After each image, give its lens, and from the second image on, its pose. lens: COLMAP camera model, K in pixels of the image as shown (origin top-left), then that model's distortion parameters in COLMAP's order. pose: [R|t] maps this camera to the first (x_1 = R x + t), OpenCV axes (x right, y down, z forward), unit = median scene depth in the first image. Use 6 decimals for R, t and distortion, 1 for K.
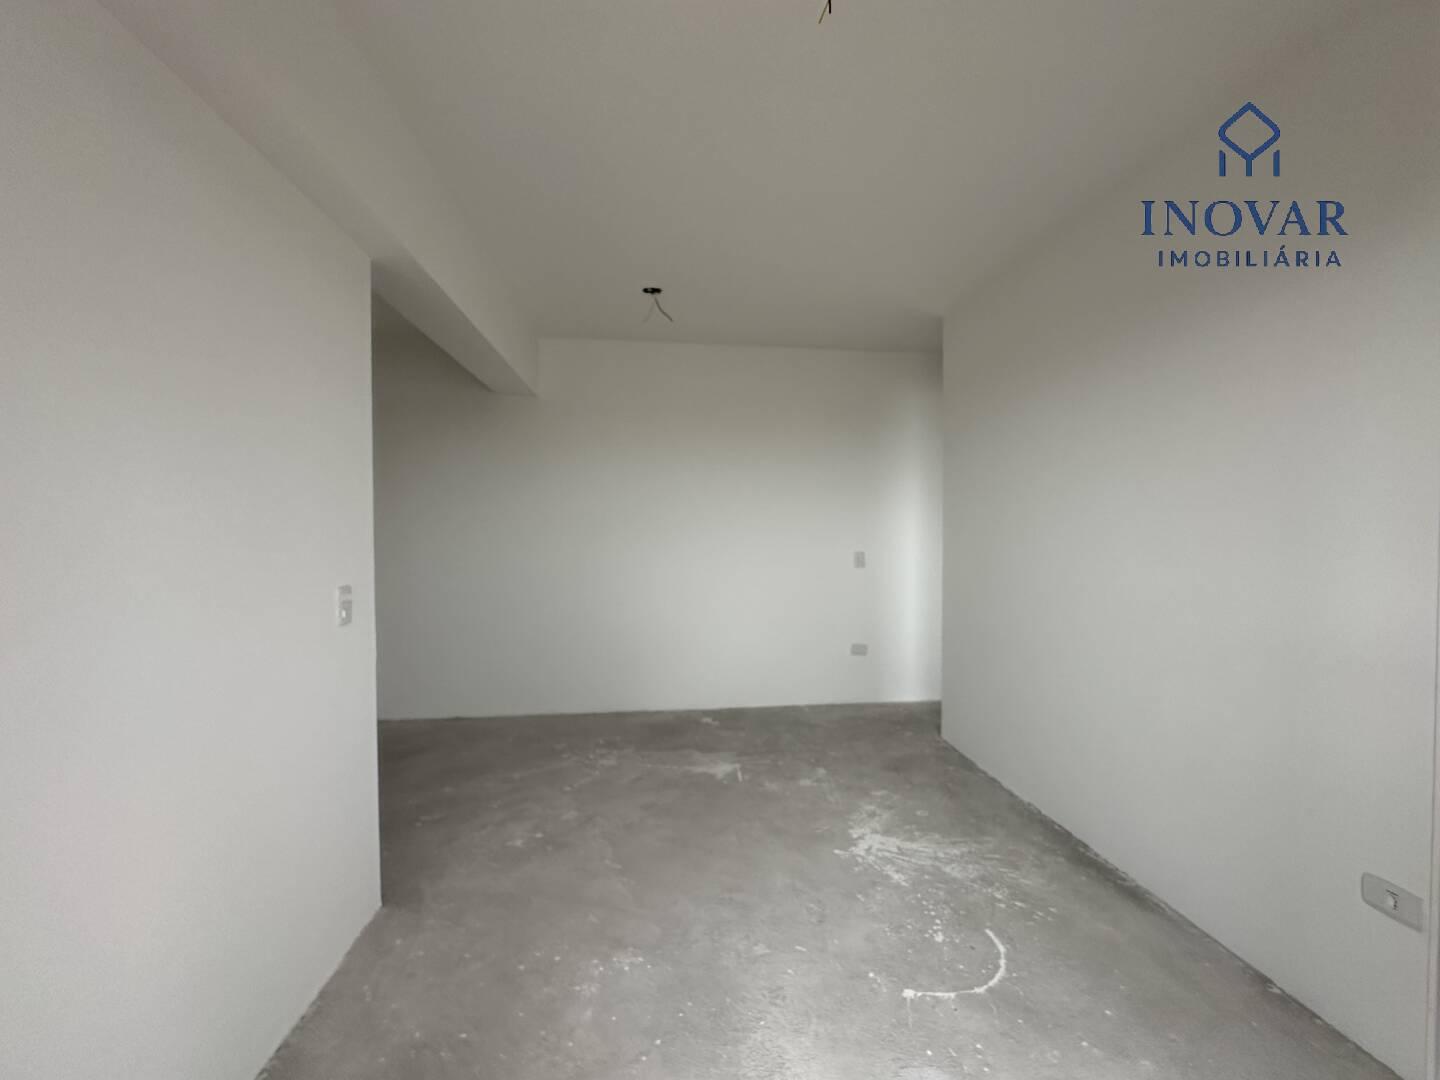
lens RADIAL K [[581.1, 0, 730.2], [0, 581.1, 540.7], [0, 0, 1]] dist [-0.005022, 0.001092]
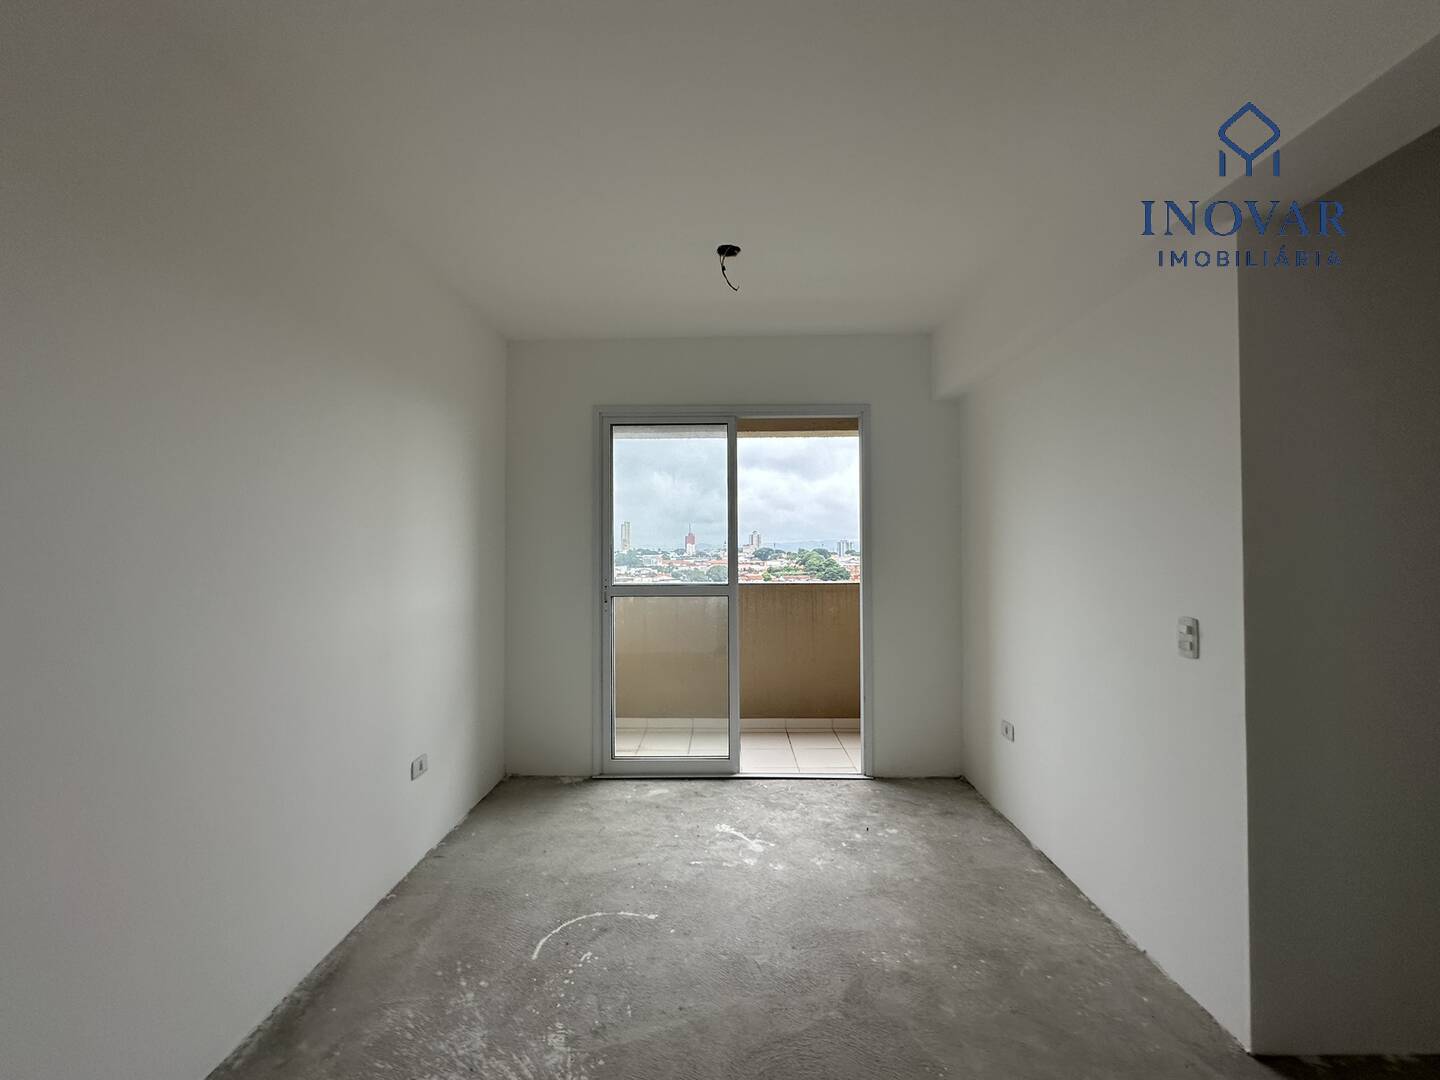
lens RADIAL K [[581.1, 0, 721.2], [0, 581.1, 538.3], [0, 0, 1]] dist [-0.005022, 0.001092]
pose [[-0.991406, 0.008249, 0.130560, -0.016405], [0.009067, 0.999943, 0.005673, -0.052654], [-0.130505, 0.006808, -0.991424, 1.582009]]
